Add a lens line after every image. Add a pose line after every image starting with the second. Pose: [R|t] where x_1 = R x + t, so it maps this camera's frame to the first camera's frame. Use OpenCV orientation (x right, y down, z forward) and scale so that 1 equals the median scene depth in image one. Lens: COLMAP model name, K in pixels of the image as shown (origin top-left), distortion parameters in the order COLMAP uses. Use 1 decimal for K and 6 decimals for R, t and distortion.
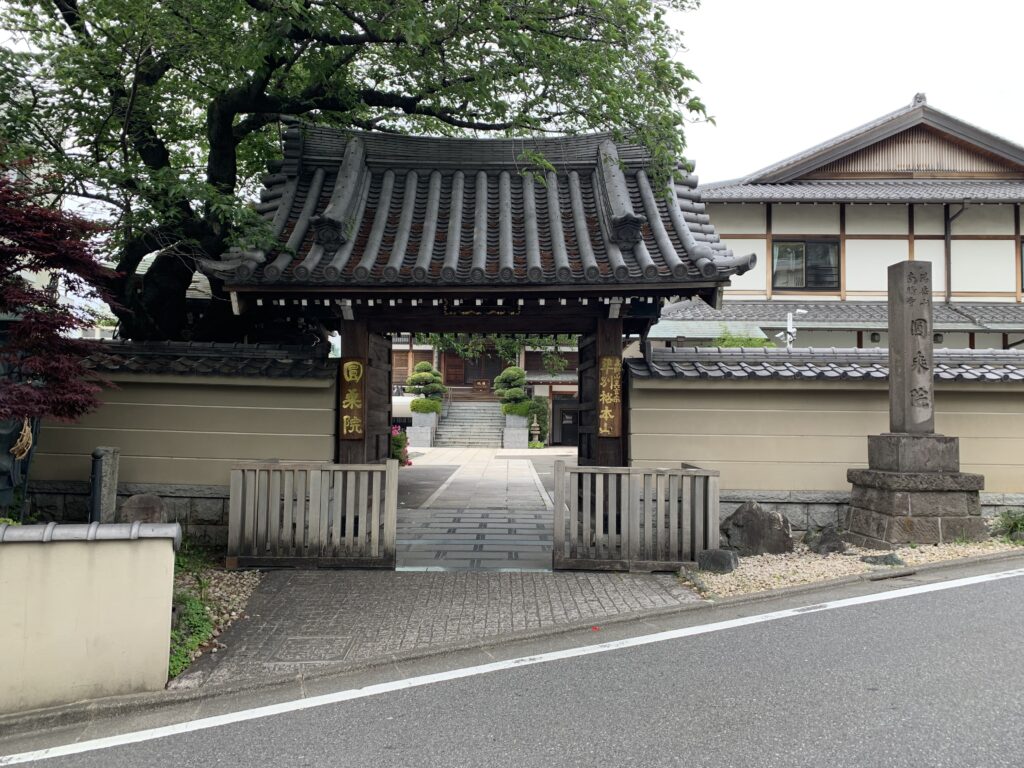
lens RADIAL K [[780.3, 0, 508.5], [0, 780.3, 379.1], [0, 0, 1]] dist [0.010952, -0.005182]
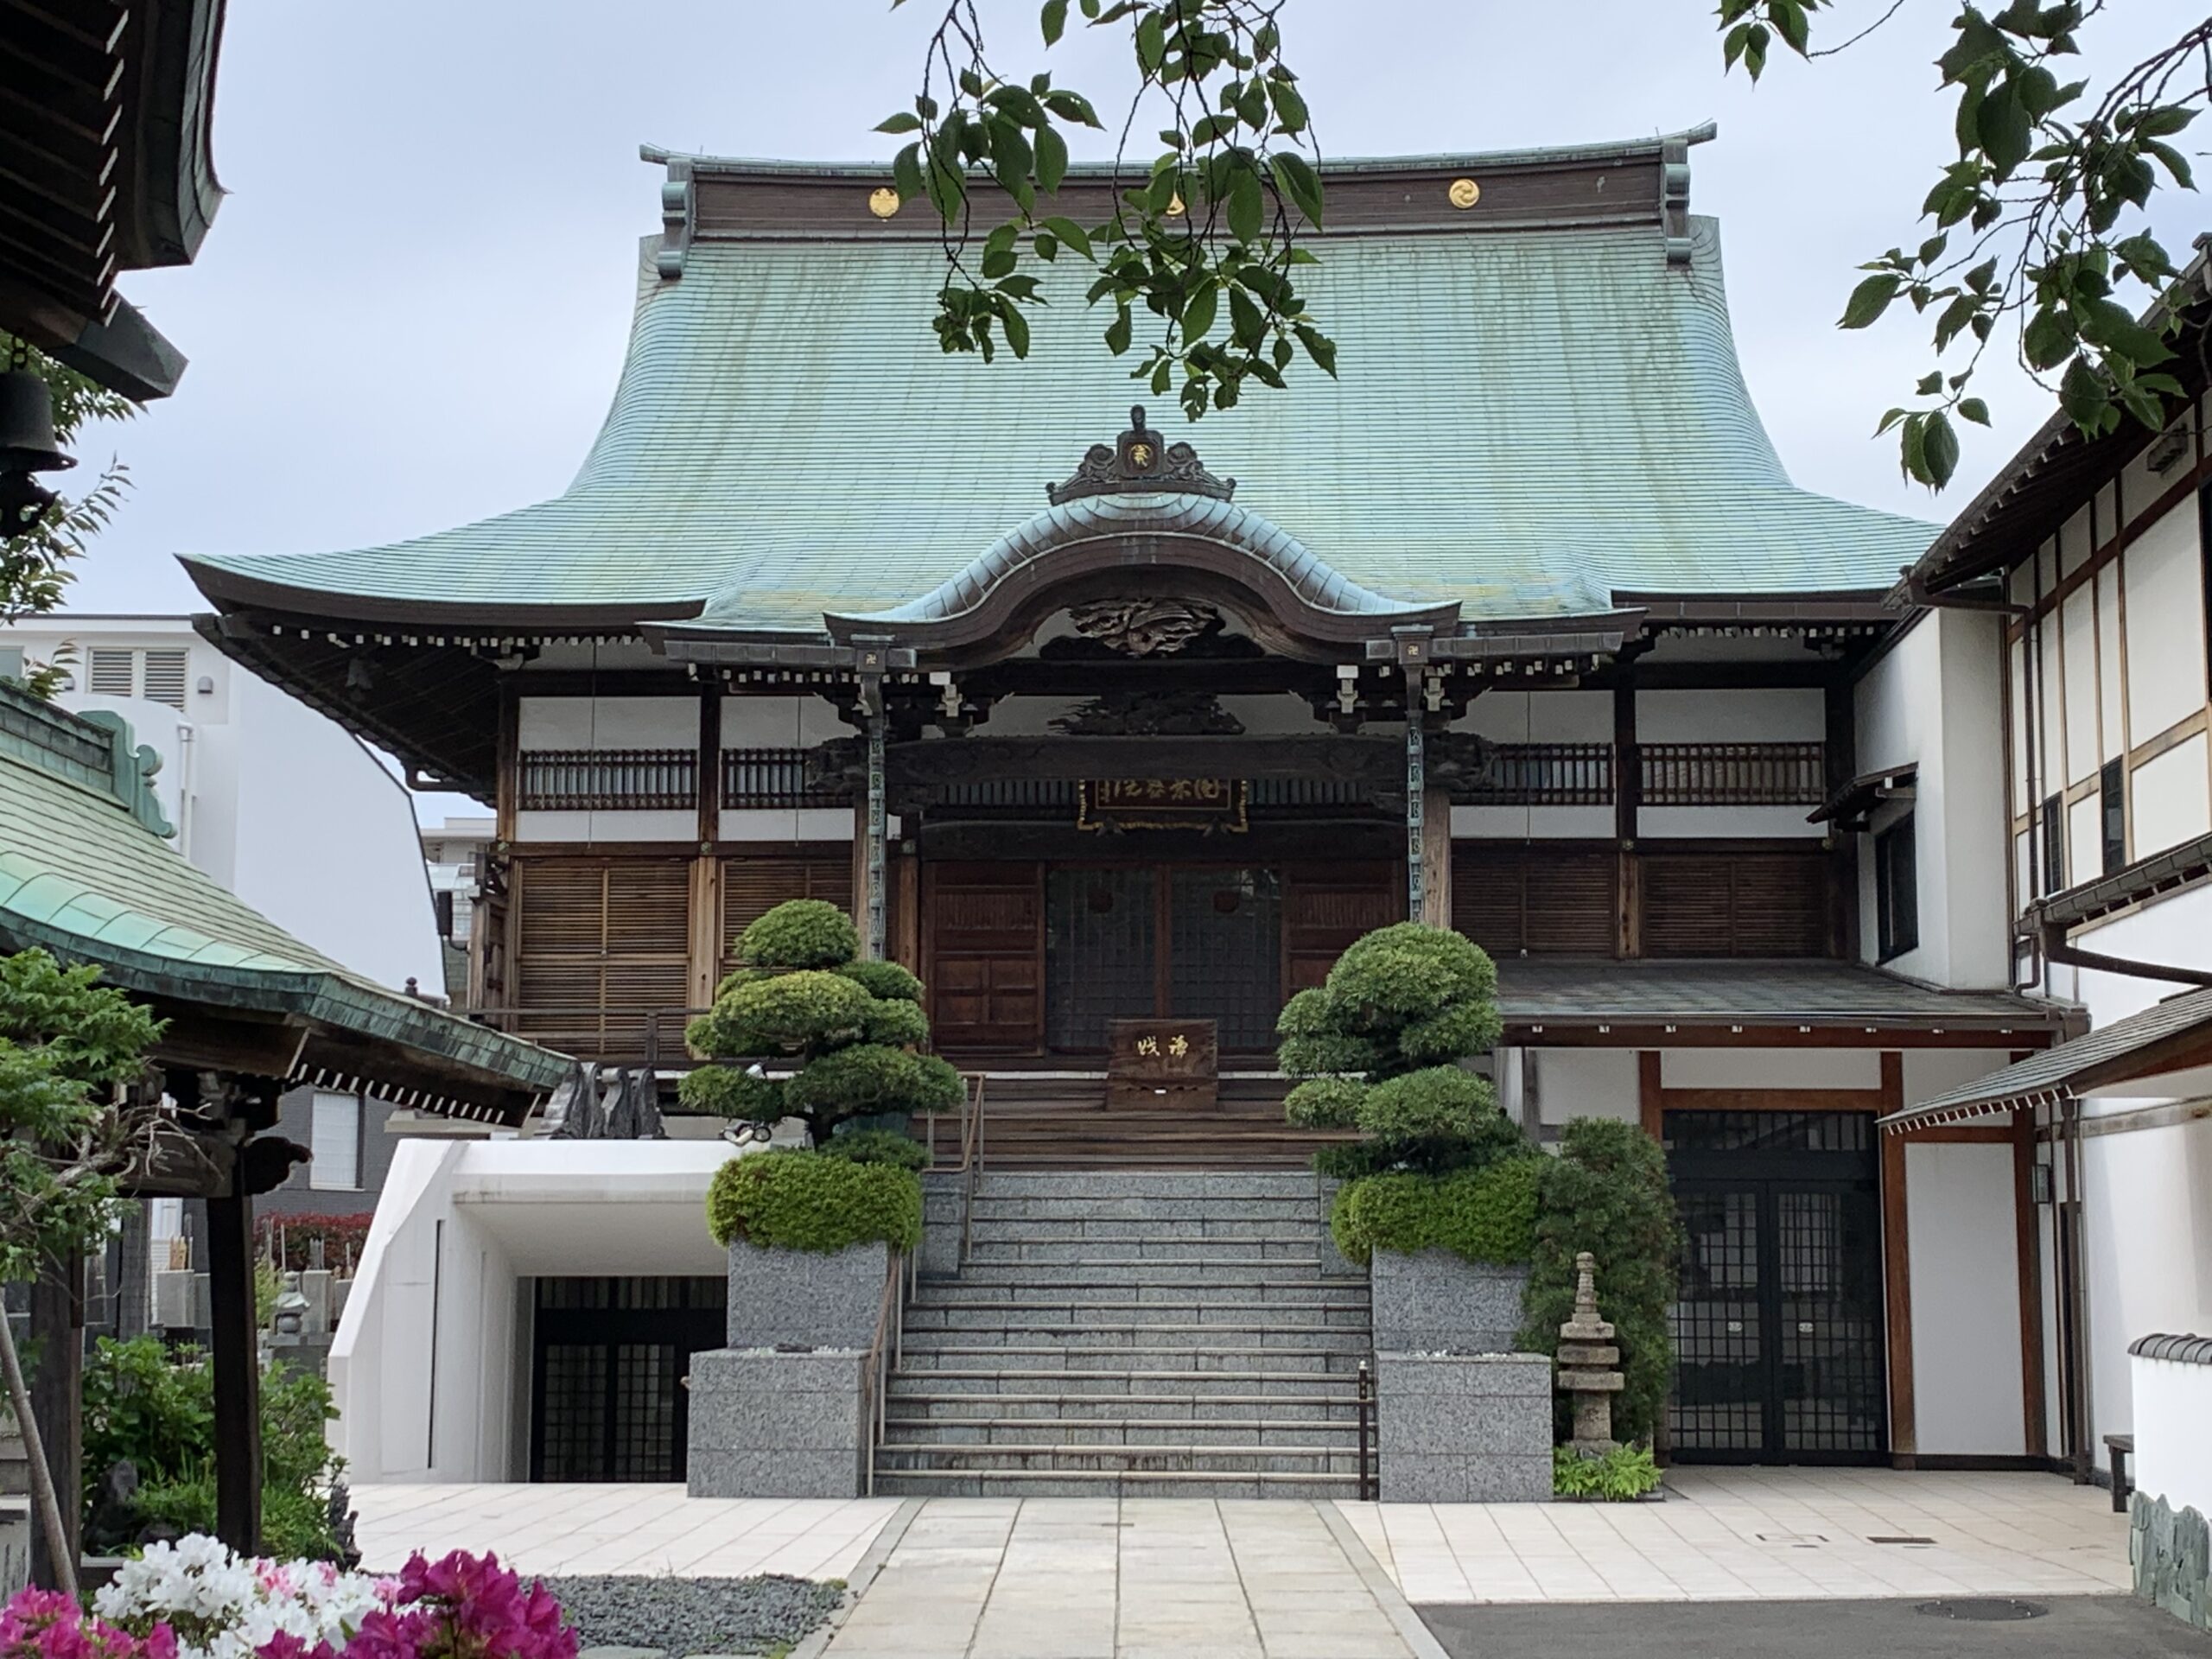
lens RADIAL K [[3572.4, 0, 1106.0], [0, 3572.4, 829.5], [0, 0, 1]] dist [0.015517, 0.006287]
pose [[0.999877, -0.013732, -0.007567, -0.045820], [0.013248, 0.998071, -0.060649, 0.006029], [0.008385, 0.060542, 0.998130, 0.326826]]
